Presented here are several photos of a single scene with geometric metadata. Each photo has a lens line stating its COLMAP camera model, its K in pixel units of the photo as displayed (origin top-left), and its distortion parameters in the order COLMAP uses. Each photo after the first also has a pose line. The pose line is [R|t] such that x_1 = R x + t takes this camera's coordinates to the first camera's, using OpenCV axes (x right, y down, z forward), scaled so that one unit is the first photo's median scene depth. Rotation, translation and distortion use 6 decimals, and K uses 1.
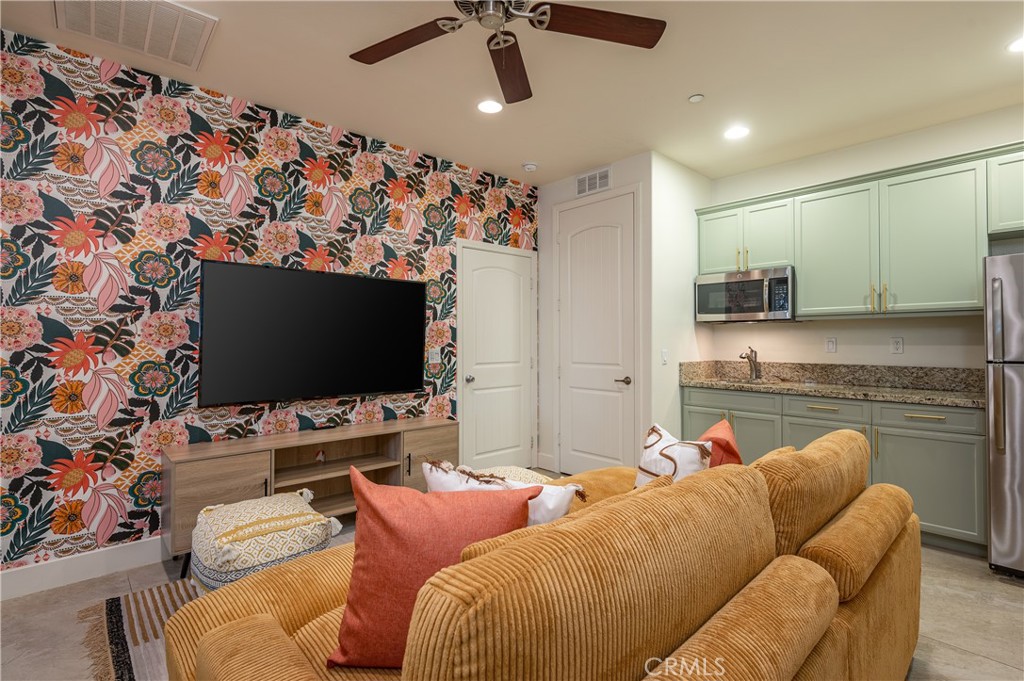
lens RADIAL K [[482.7, 0, 511.1], [0, 482.7, 333.6], [0, 0, 1]] dist [0.002494, 0.000173]
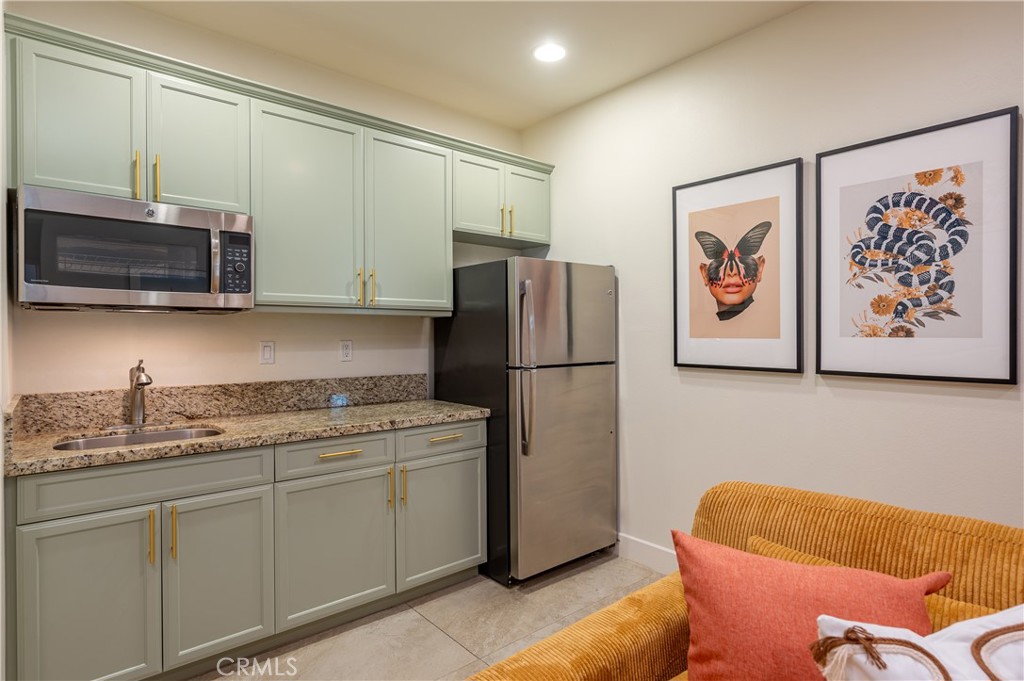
lens RADIAL K [[540.0, 0, 509.5], [0, 540.0, 341.2], [0, 0, 1]] dist [0.001755, -0.001657]
pose [[0.042614, -0.014494, 0.998986, -0.044771], [-0.013787, 0.999791, 0.015094, -0.006518], [-0.998996, -0.014417, 0.042405, 0.663319]]
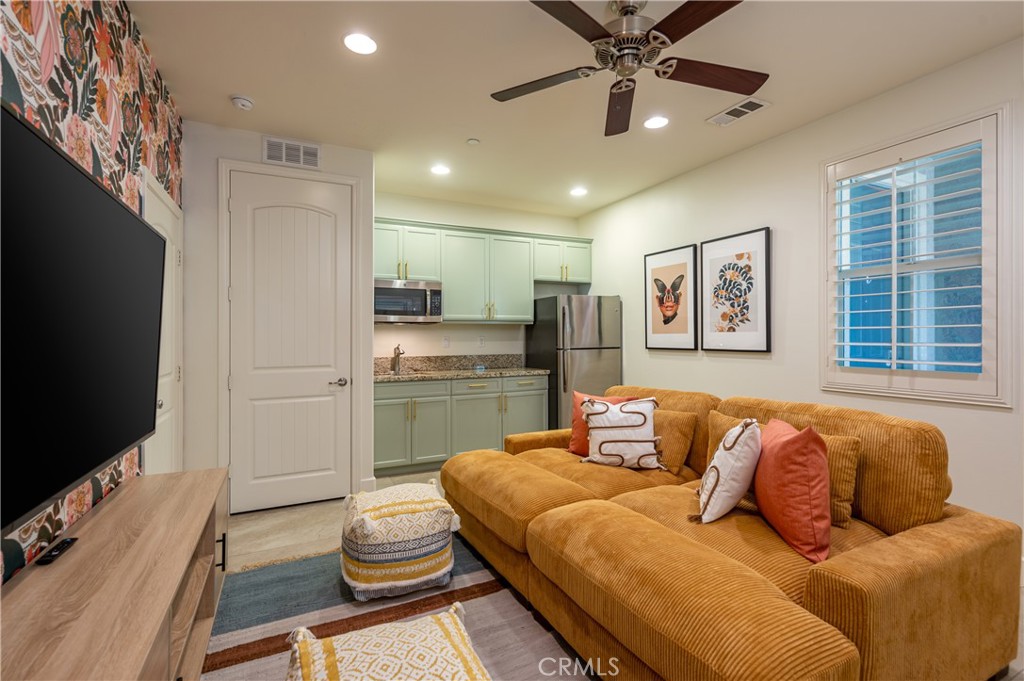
lens RADIAL K [[466.0, 0, 508.0], [0, 466.0, 337.2], [0, 0, 1]] dist [-0.000006, -0.000130]
pose [[0.292609, -0.001537, 0.956231, -0.573932], [-0.007867, 0.999961, 0.004015, 0.003409], [-0.956200, -0.008698, 0.292585, 0.452352]]
